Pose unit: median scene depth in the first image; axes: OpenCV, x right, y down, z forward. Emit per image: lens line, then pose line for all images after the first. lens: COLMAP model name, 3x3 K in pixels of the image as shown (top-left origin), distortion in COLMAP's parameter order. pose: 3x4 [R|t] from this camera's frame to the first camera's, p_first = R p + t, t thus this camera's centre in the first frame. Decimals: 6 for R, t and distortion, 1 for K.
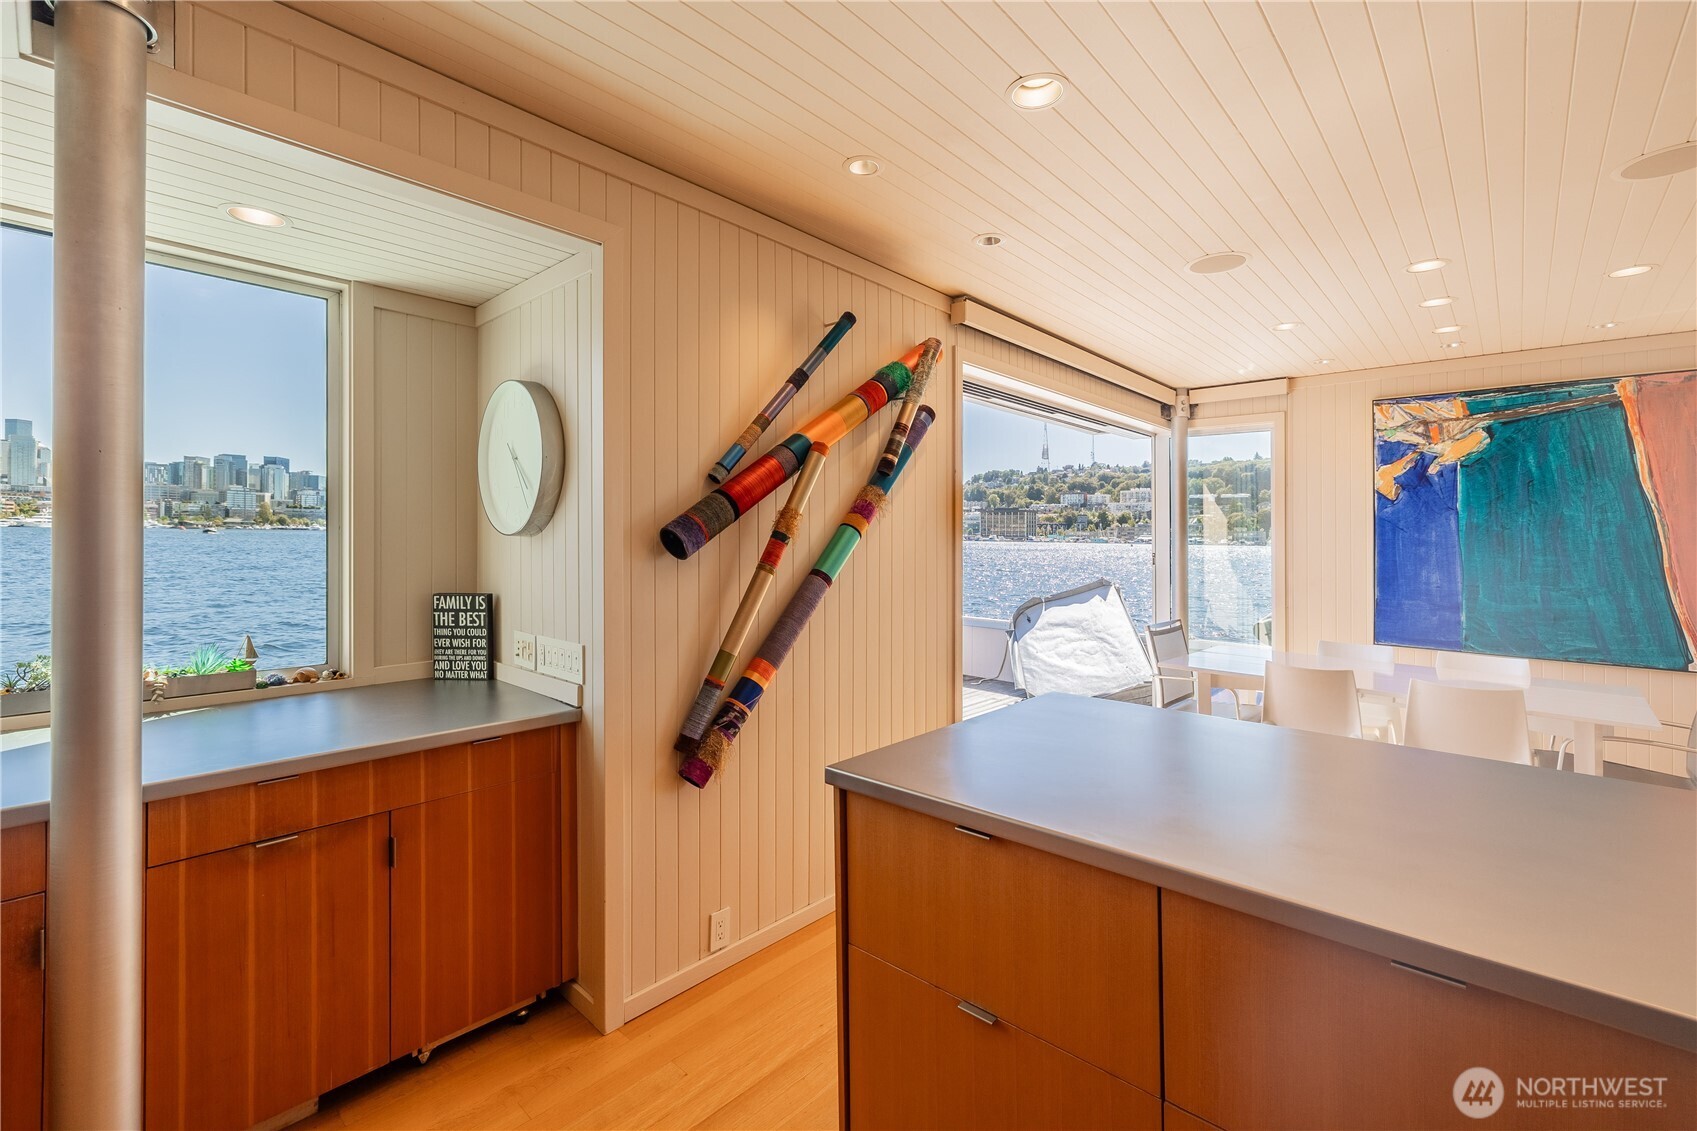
lens RADIAL K [[734.1, 0, 847.9], [0, 734.1, 553.5], [0, 0, 1]] dist [0.001589, 0.000195]
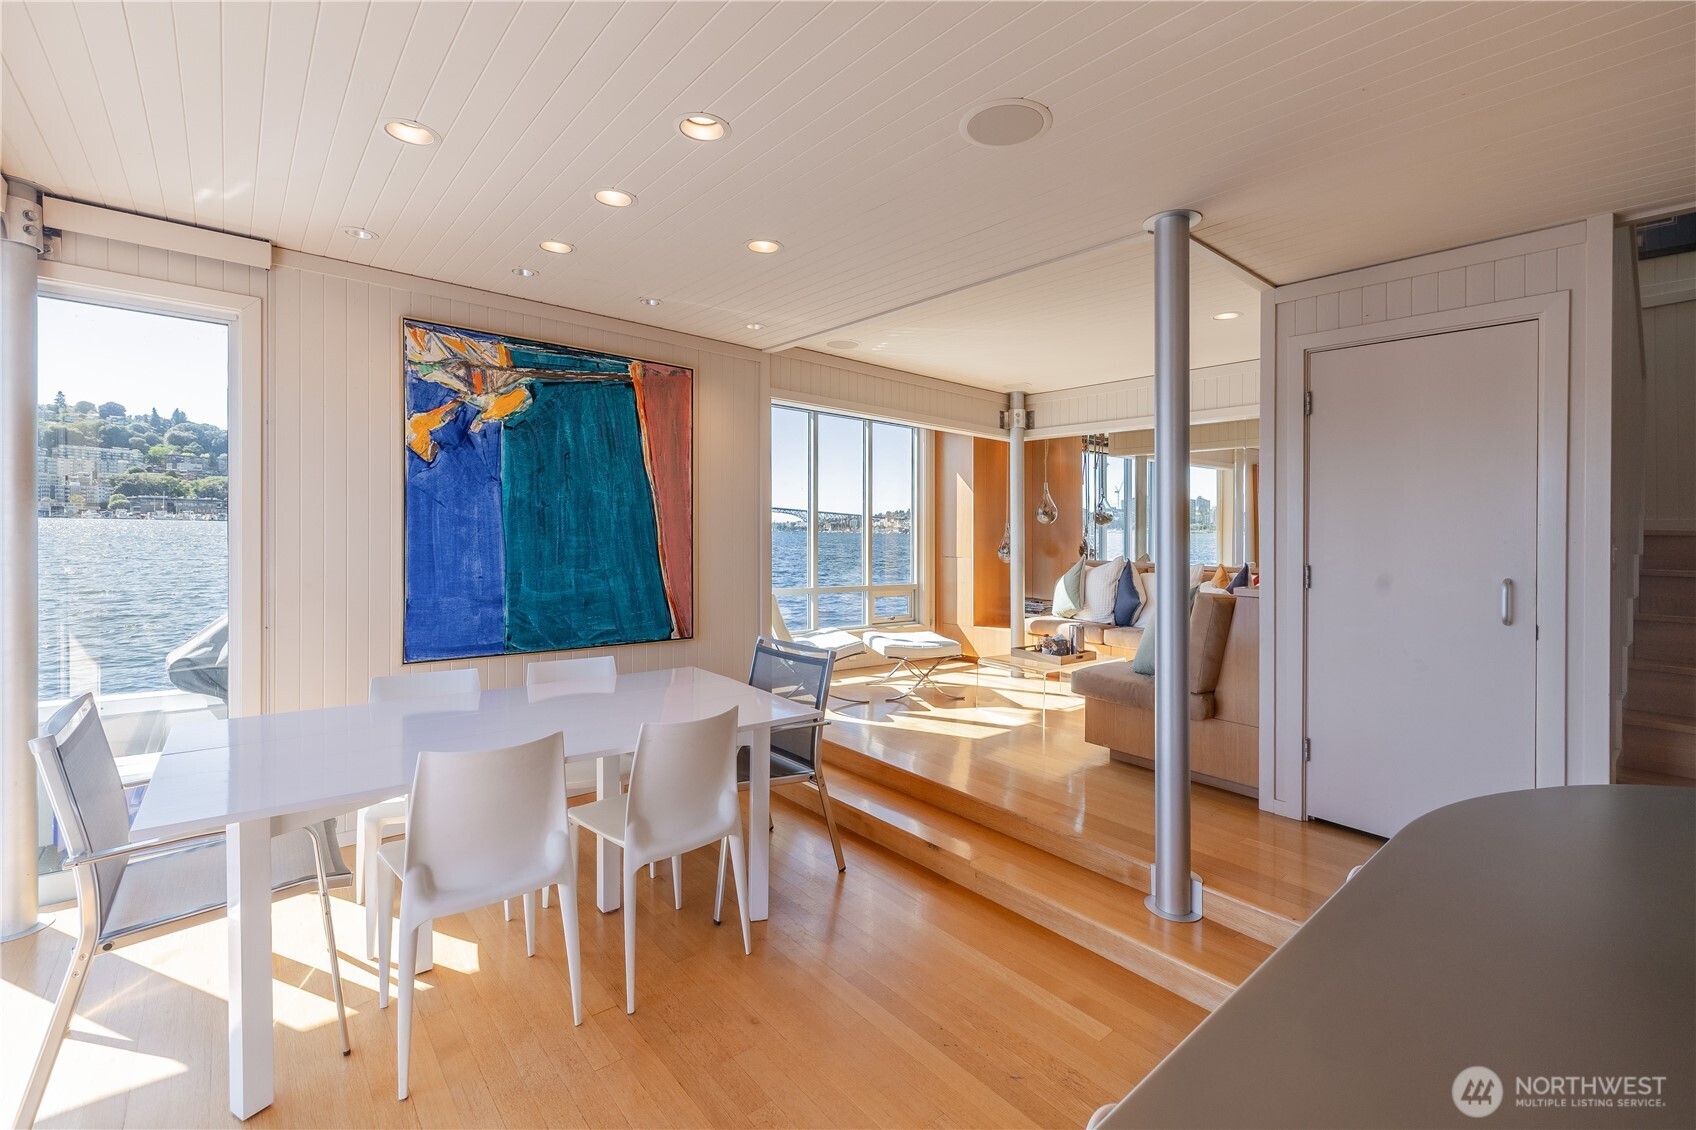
lens RADIAL K [[733.7, 0, 846.9], [0, 733.7, 523.4], [0, 0, 1]] dist [0.001589, 0.000195]
pose [[0.135610, -0.001214, 0.990761, 0.078778], [0.002960, 0.999995, 0.000820, -0.011633], [-0.990758, 0.002822, 0.135613, 0.508117]]
